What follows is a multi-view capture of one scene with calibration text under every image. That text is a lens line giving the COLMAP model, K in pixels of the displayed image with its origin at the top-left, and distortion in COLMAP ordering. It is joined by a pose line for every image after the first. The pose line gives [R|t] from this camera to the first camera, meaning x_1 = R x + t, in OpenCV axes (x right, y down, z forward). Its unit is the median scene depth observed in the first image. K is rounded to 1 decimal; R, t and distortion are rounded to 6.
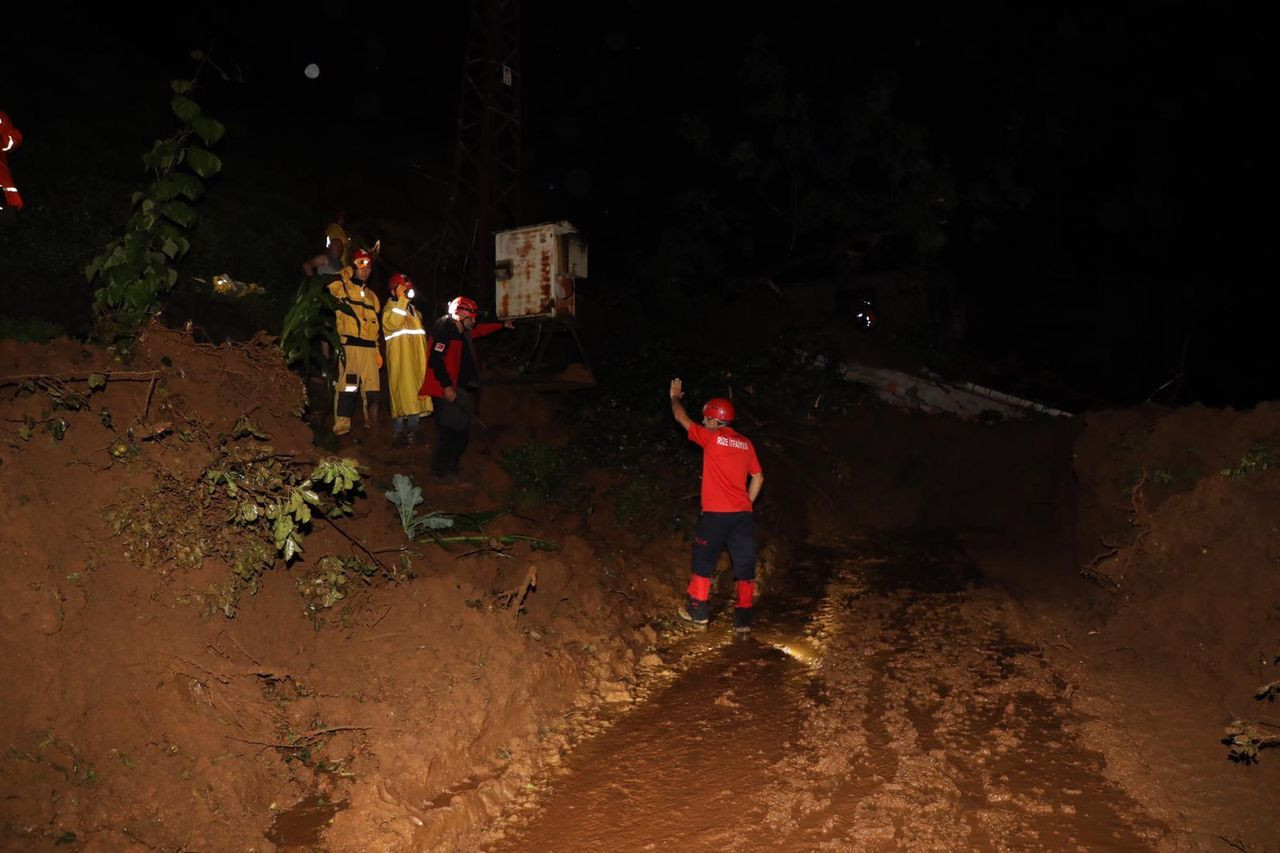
lens RADIAL K [[923.6, 0, 640.0], [0, 923.6, 426.5], [0, 0, 1]] dist [-0.064910, 0.047959]
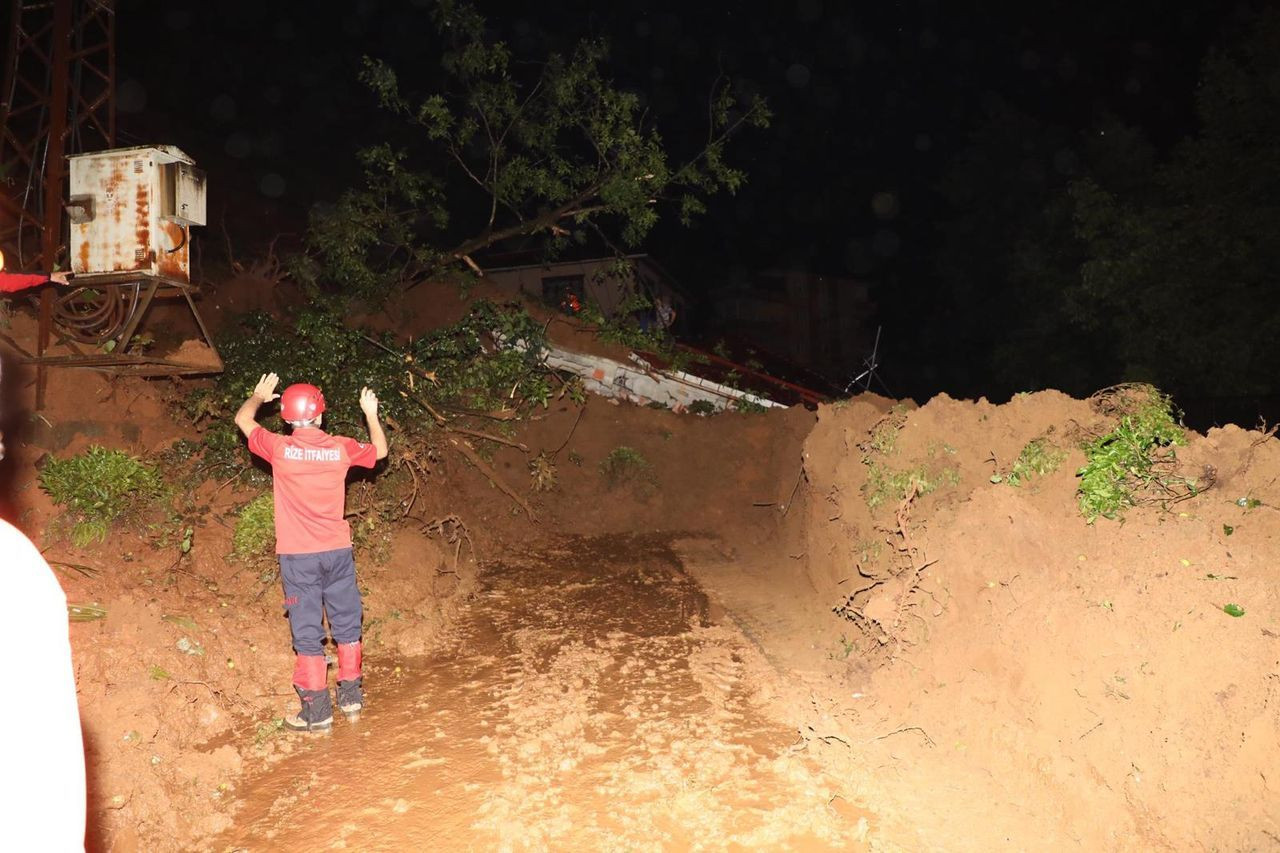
lens RADIAL K [[923.6, 0, 640.0], [0, 923.6, 426.5], [0, 0, 1]] dist [-0.064910, 0.047959]
pose [[0.951884, -0.007271, 0.306371, 0.051268], [0.003742, 0.999920, 0.012107, -0.005122], [-0.306435, -0.010378, 0.951835, 0.186166]]
